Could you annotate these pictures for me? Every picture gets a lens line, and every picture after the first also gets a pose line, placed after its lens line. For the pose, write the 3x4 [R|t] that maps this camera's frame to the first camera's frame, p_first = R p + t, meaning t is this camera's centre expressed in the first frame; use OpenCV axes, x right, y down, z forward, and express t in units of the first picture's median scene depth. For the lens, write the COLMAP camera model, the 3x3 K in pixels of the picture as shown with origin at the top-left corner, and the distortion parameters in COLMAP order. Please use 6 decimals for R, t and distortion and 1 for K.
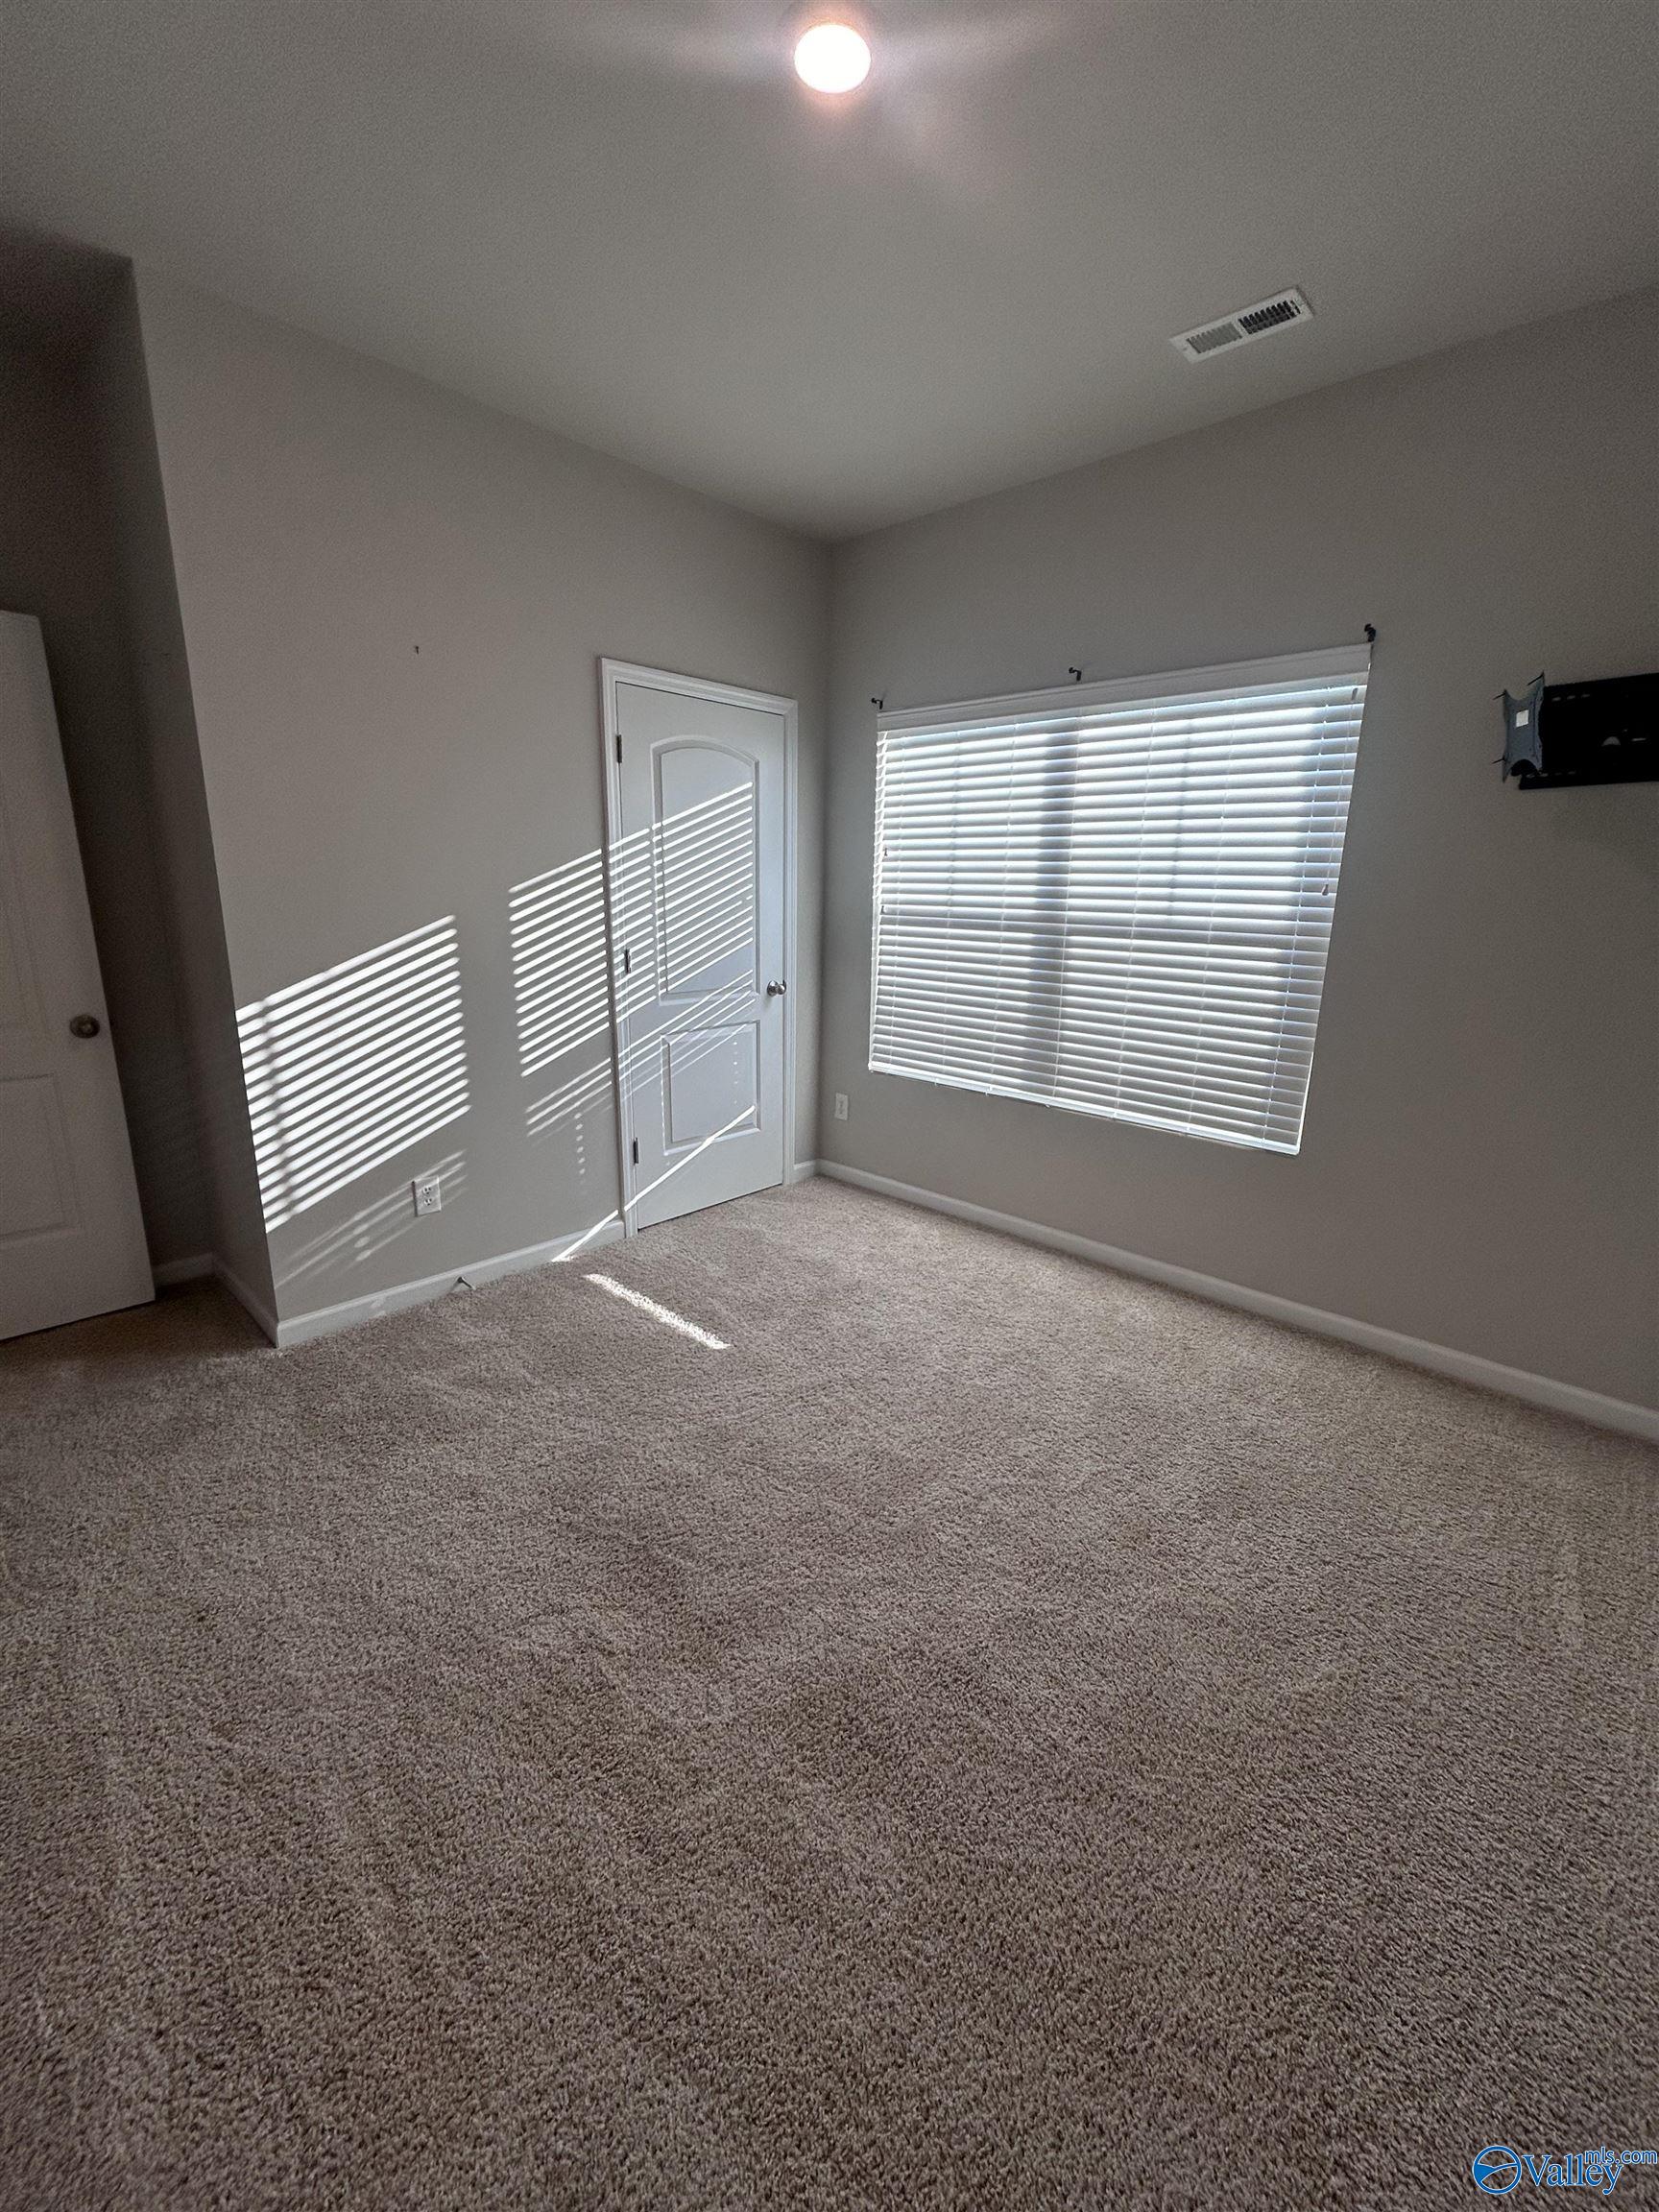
lens RADIAL K [[894.2, 0, 835.8], [0, 894.2, 1090.9], [0, 0, 1]] dist [0.000275, -0.000444]
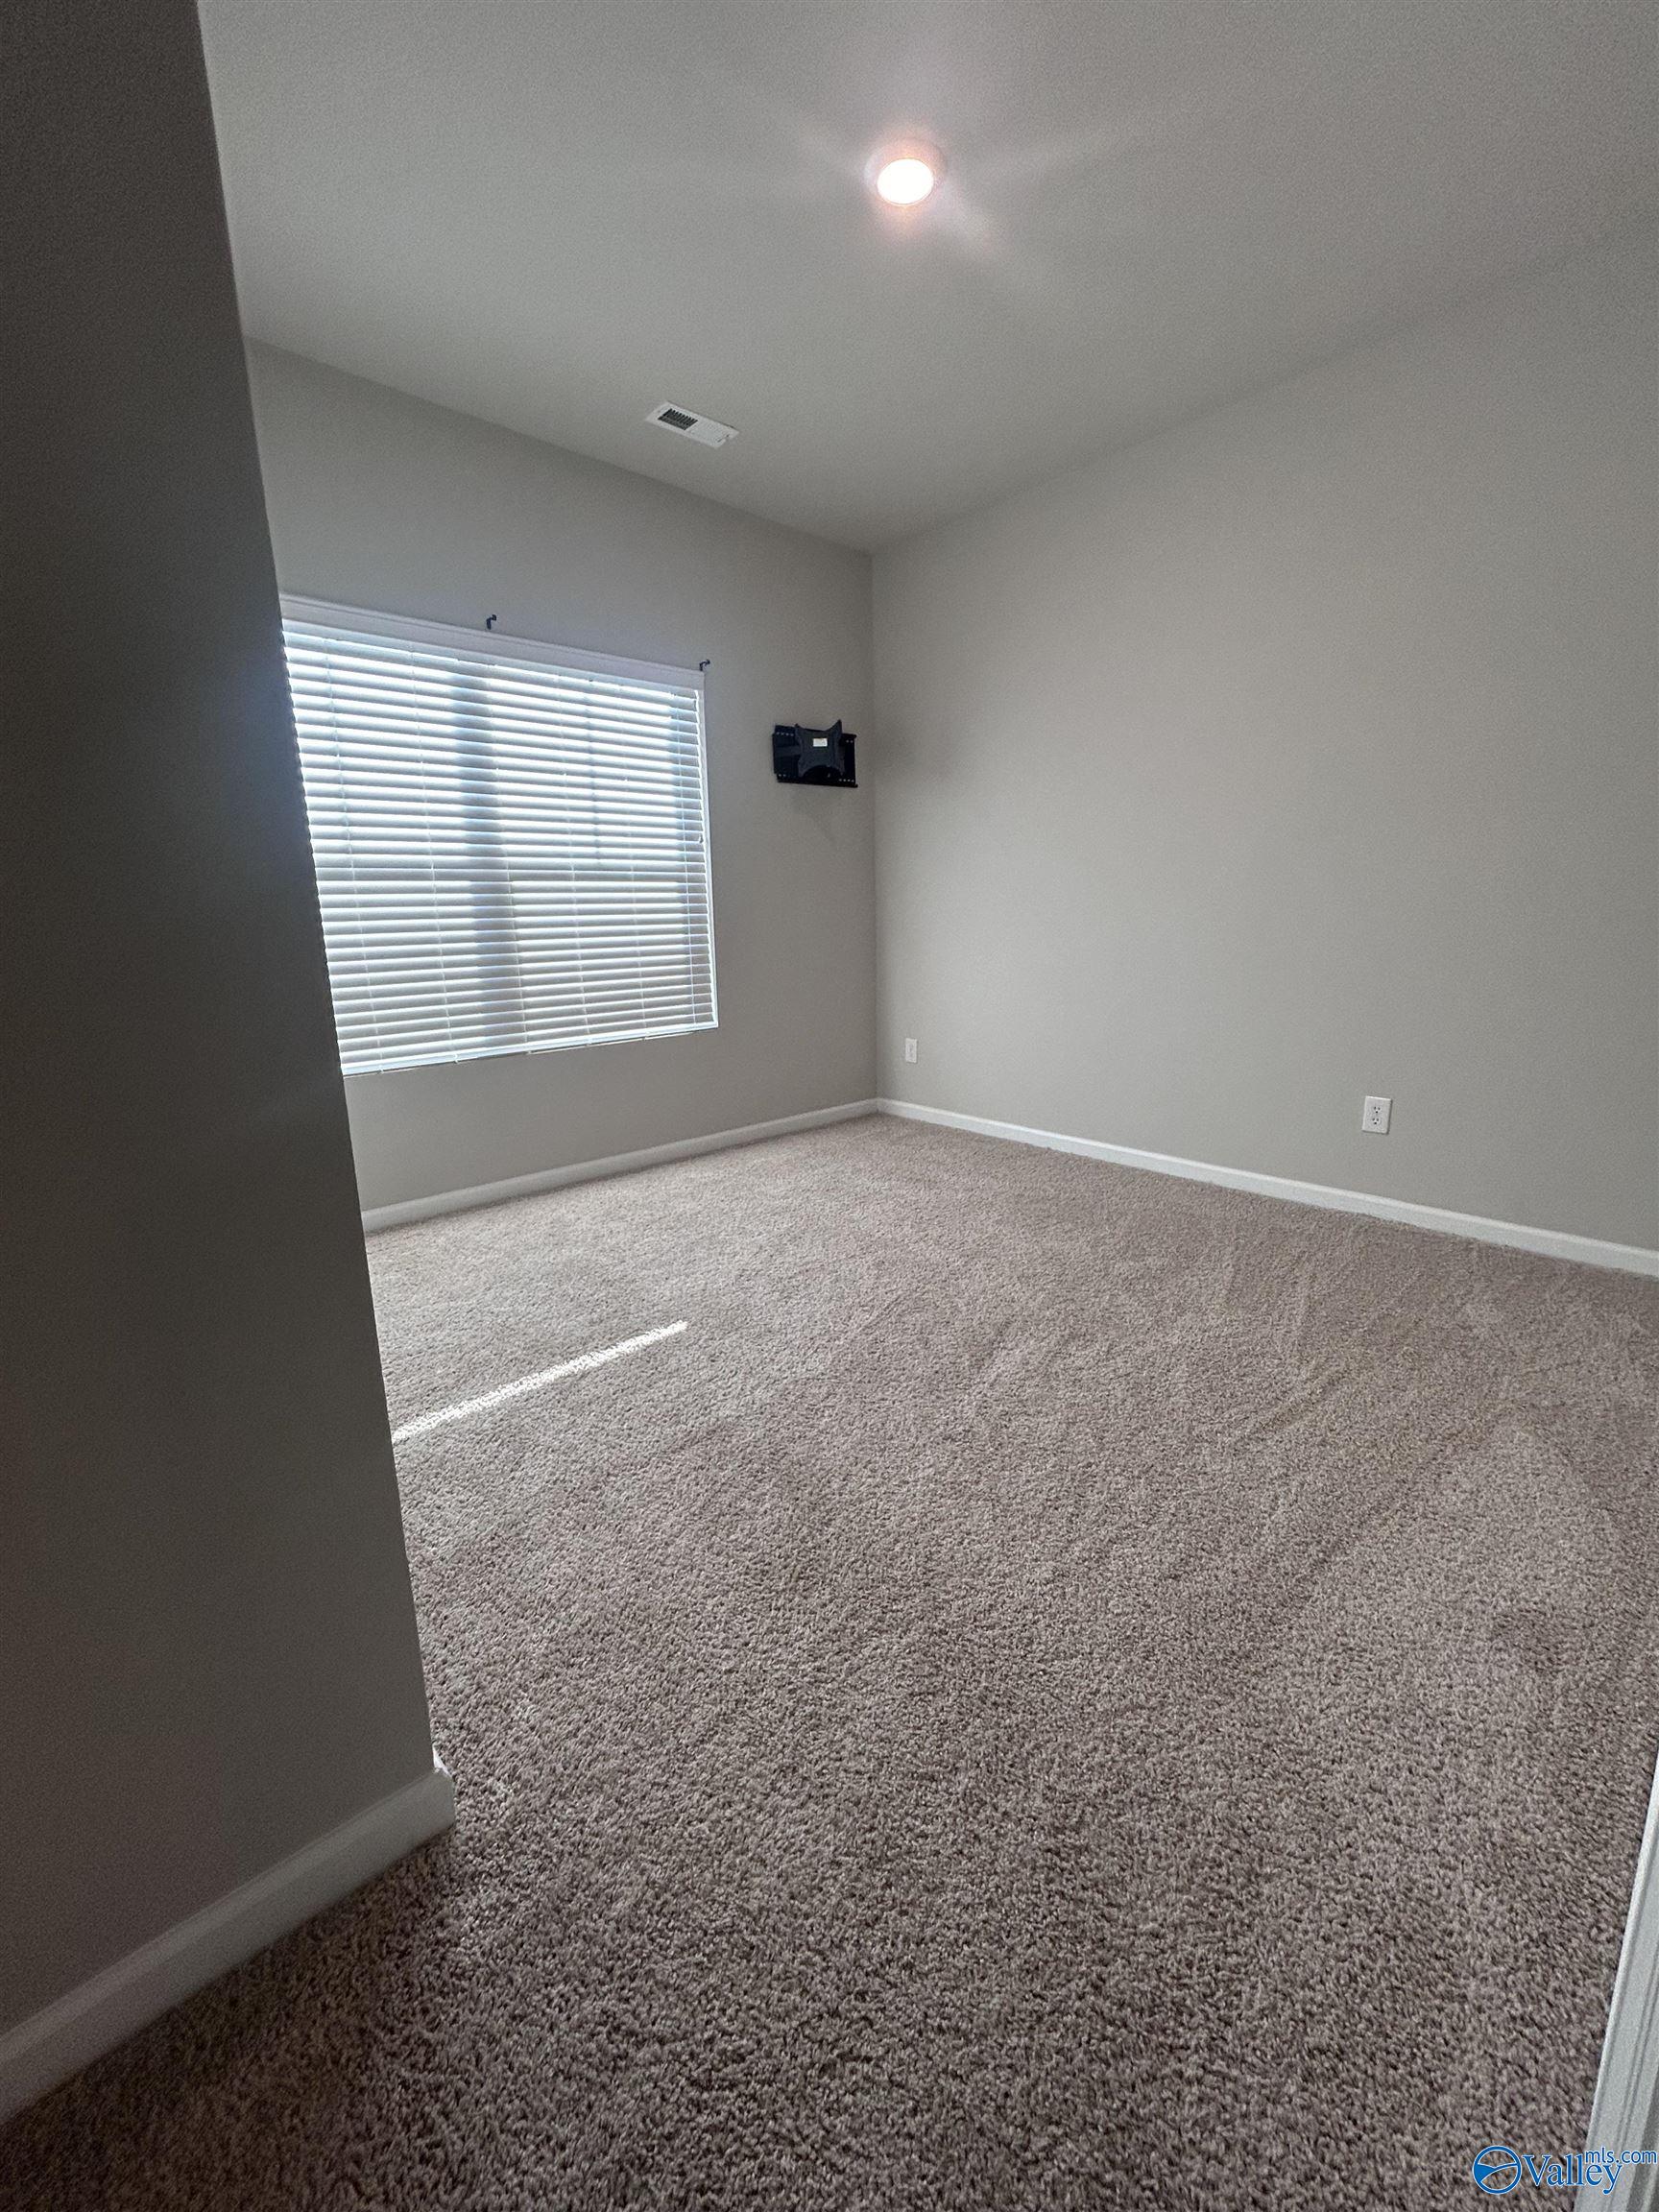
lens RADIAL K [[894.2, 0, 835.8], [0, 894.2, 1090.9], [0, 0, 1]] dist [0.000275, -0.000444]
pose [[0.075178, -0.220108, 0.972574, -0.801420], [0.249075, 0.948563, 0.195421, -0.057773], [-0.965562, 0.227552, 0.126134, 0.604964]]
